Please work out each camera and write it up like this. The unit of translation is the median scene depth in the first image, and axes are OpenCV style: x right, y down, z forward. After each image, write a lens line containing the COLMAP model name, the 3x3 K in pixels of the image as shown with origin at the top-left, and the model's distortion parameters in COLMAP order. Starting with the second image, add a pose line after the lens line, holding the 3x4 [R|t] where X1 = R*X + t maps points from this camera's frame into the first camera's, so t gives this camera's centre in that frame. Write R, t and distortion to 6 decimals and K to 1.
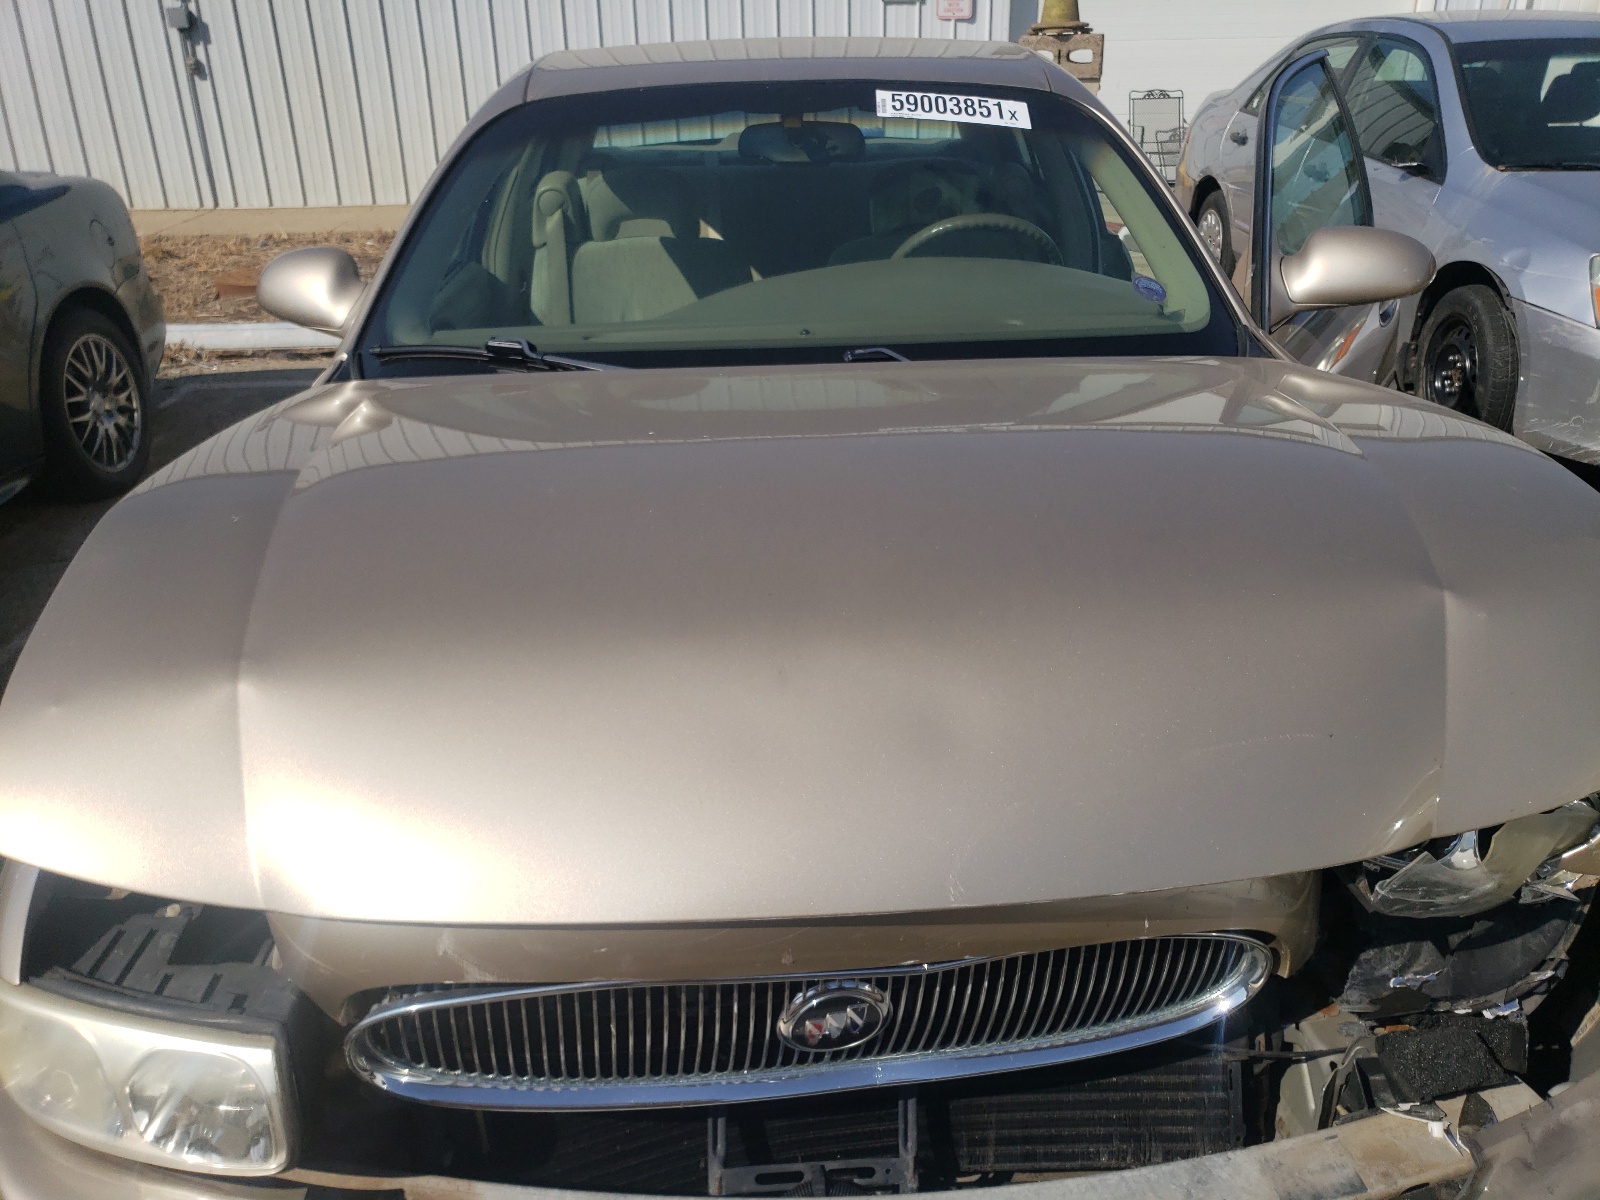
lens RADIAL K [[1262.4, 0, 799.2], [0, 1262.4, 603.6], [0, 0, 1]] dist [-0.077983, 0.125588]
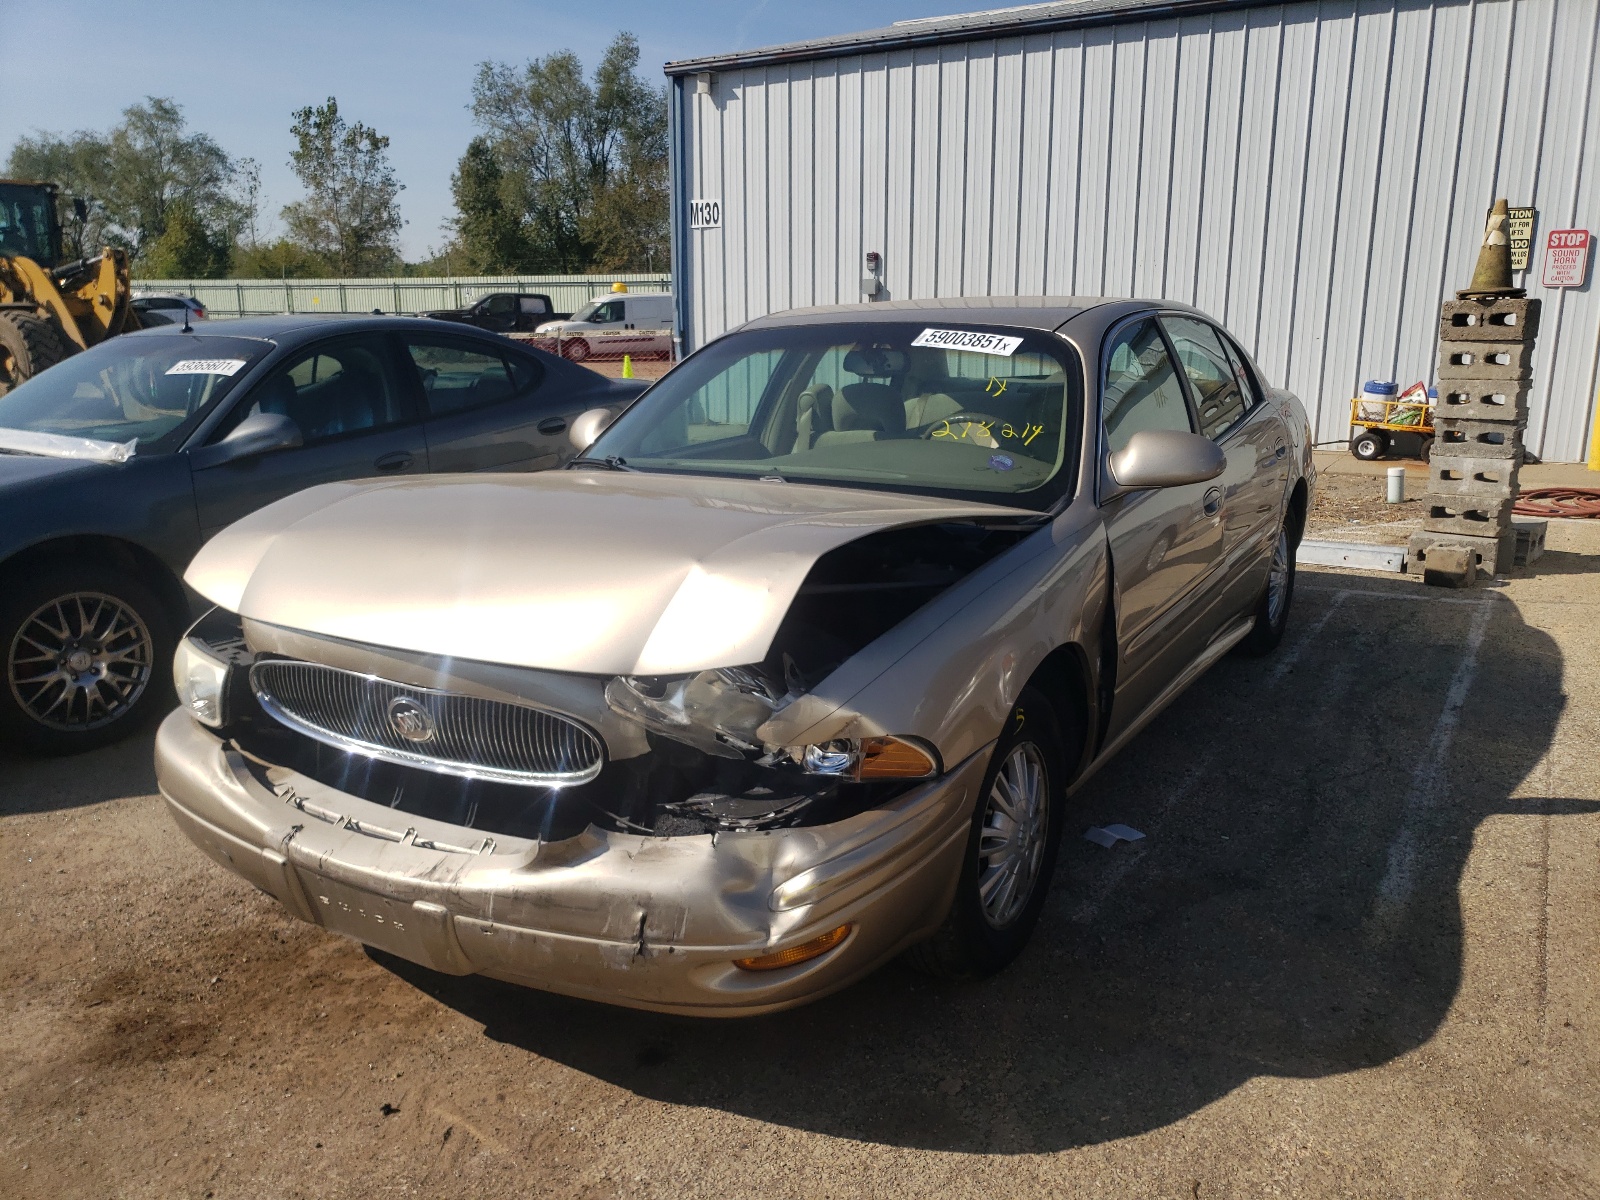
lens RADIAL K [[1213.1, 0, 804.3], [0, 1213.1, 597.5], [0, 0, 1]] dist [0.009333, 0.003807]
pose [[0.850853, 0.131235, -0.508750, 1.400978], [-0.224440, 0.966295, -0.126100, 0.209702], [0.475054, 0.221477, 0.851629, -0.424830]]
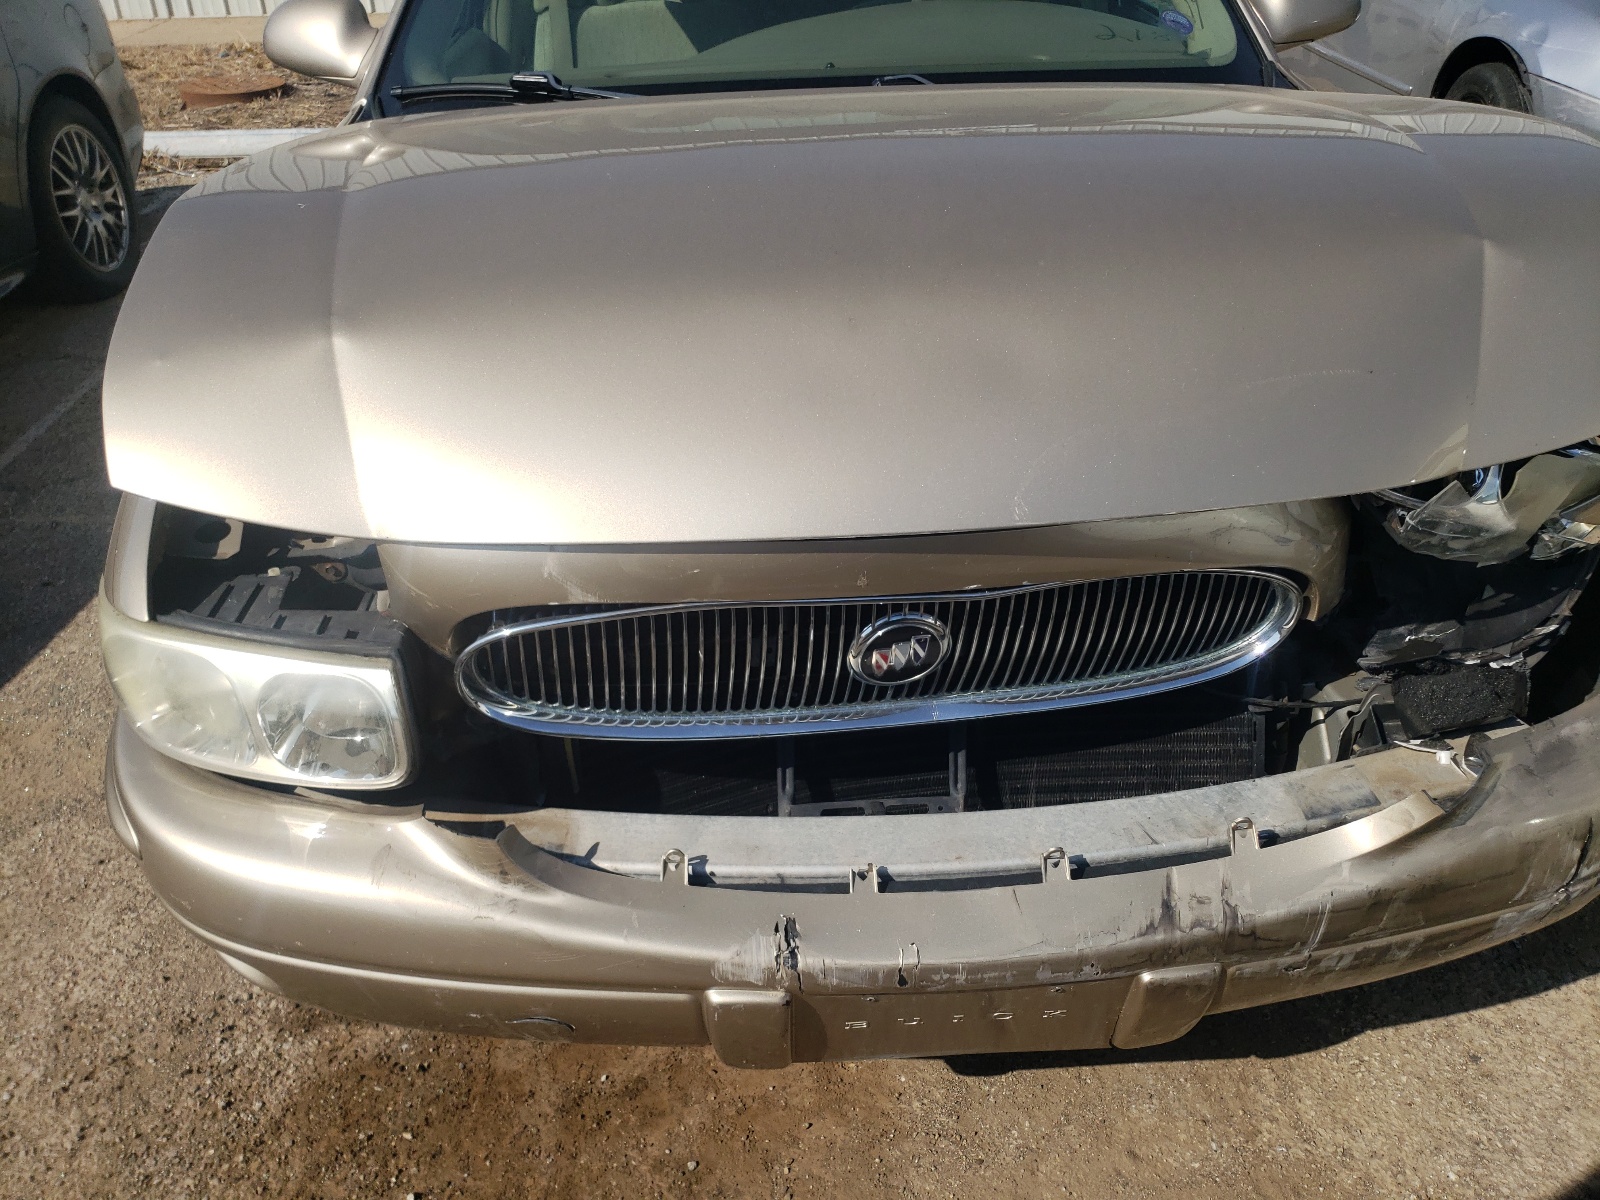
lens RADIAL K [[1251.4, 0, 792.6], [0, 1251.4, 600.4], [0, 0, 1]] dist [-0.003307, 0.002538]
pose [[0.999904, -0.012234, 0.006527, -0.062030], [0.011329, 0.992197, 0.124167, 0.132318], [-0.007996, -0.124081, 0.992240, -0.061239]]
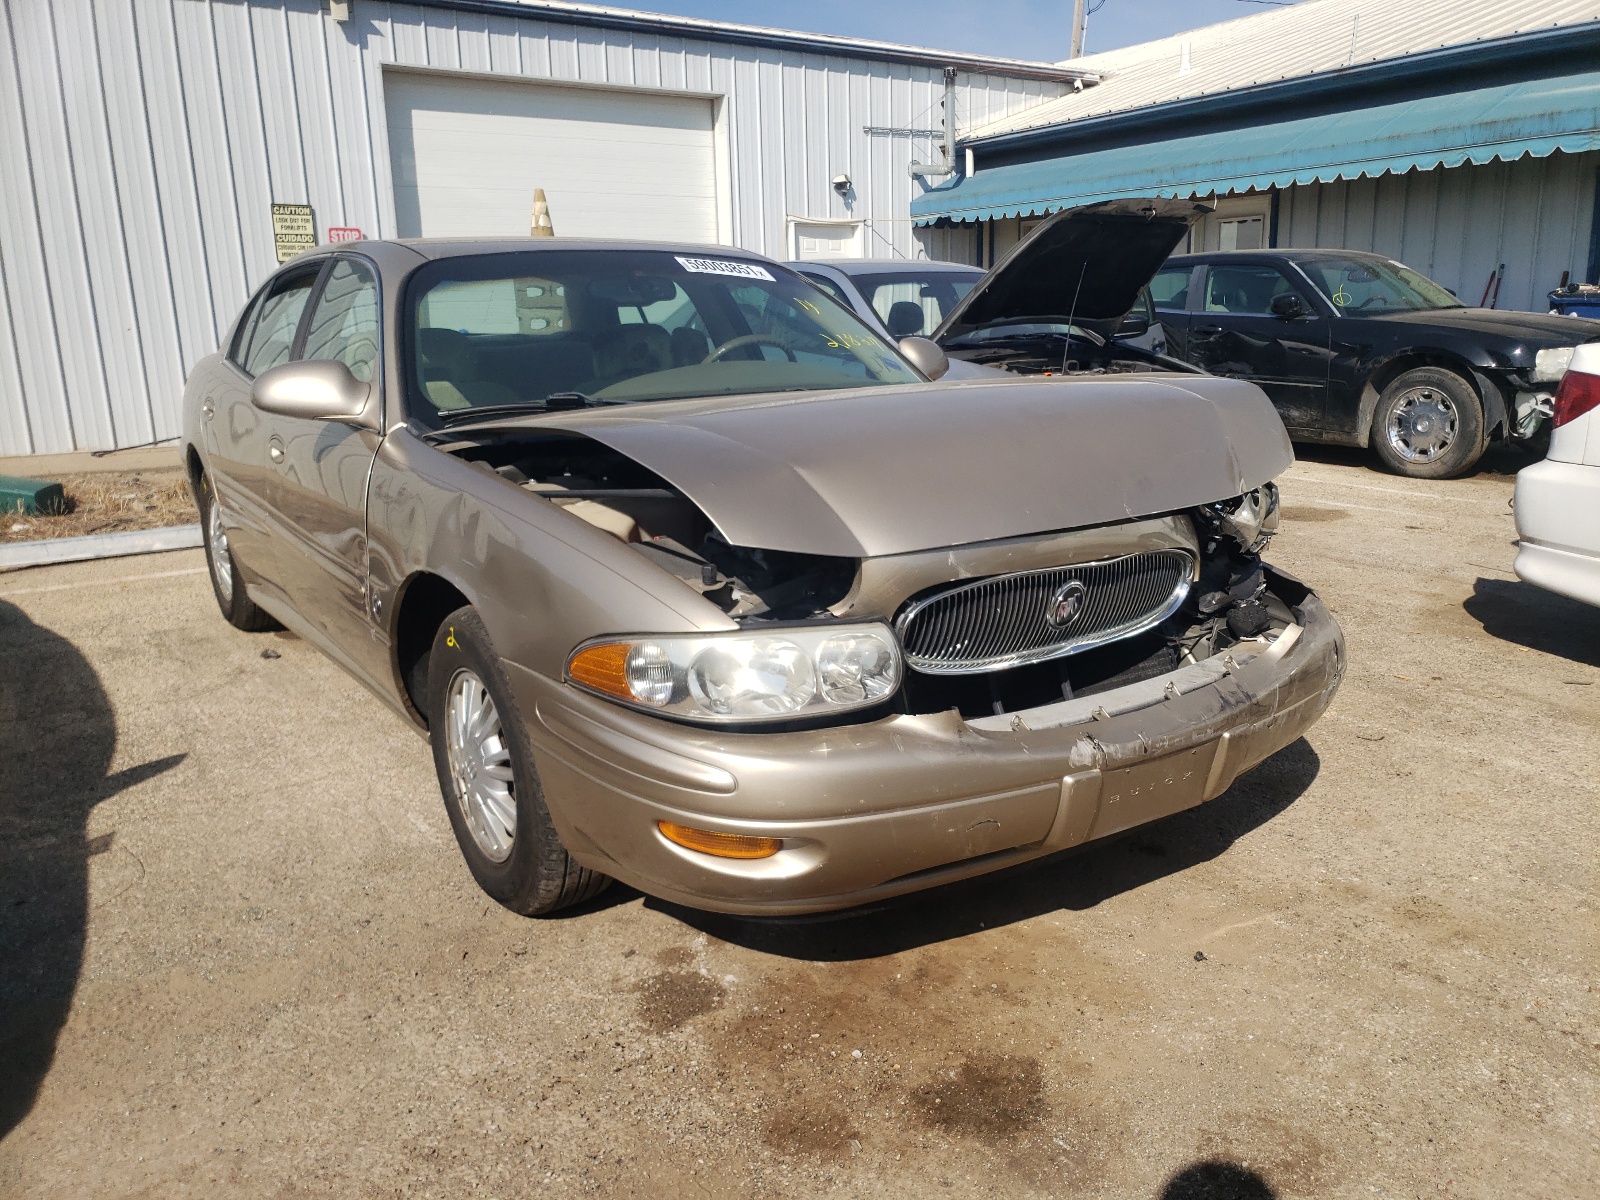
lens RADIAL K [[1213.1, 0, 804.3], [0, 1213.1, 597.5], [0, 0, 1]] dist [0.009333, 0.003807]
pose [[0.852996, -0.126345, 0.506394, -1.172631], [0.223762, 0.965090, -0.136128, 0.429268], [-0.471517, 0.229429, 0.851489, -0.438937]]
